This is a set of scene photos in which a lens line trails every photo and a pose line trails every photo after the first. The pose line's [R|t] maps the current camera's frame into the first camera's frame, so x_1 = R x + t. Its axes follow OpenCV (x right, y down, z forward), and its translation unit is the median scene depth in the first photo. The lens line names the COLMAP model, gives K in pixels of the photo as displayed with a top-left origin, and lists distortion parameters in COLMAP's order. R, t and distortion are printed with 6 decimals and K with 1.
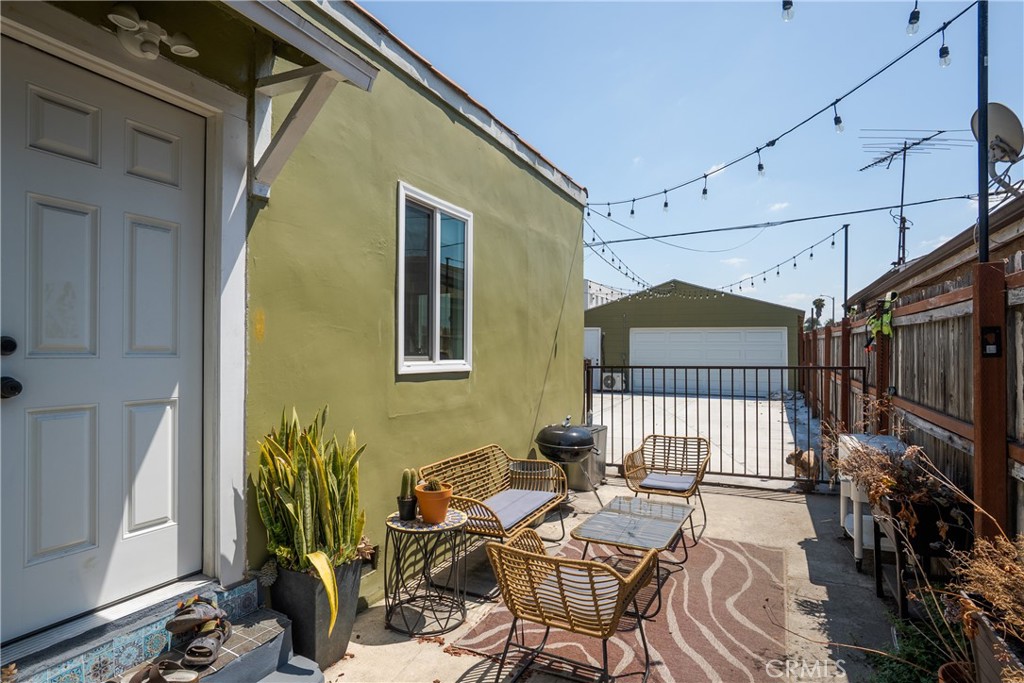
lens RADIAL K [[544.3, 0, 493.7], [0, 544.3, 339.7], [0, 0, 1]] dist [-0.048137, 0.034409]
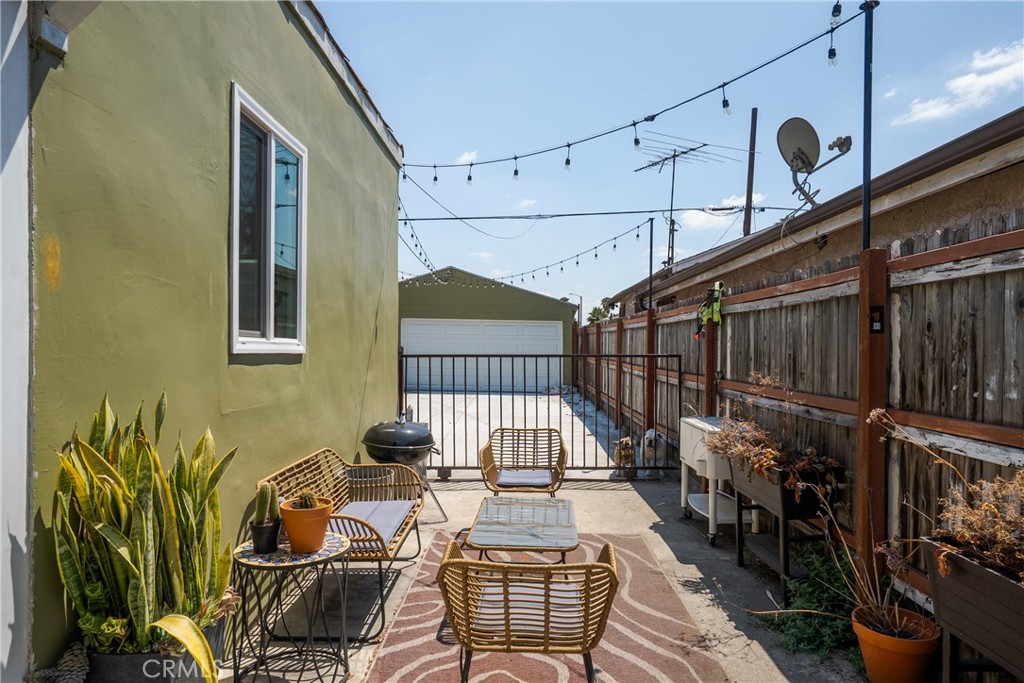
lens RADIAL K [[616.6, 0, 511.2], [0, 616.6, 347.3], [0, 0, 1]] dist [-0.038209, 0.051211]
pose [[0.898589, 0.009621, 0.438685, -0.188428], [-0.019316, 0.999658, 0.017642, 0.032049], [-0.438365, -0.024326, 0.898468, 0.107334]]
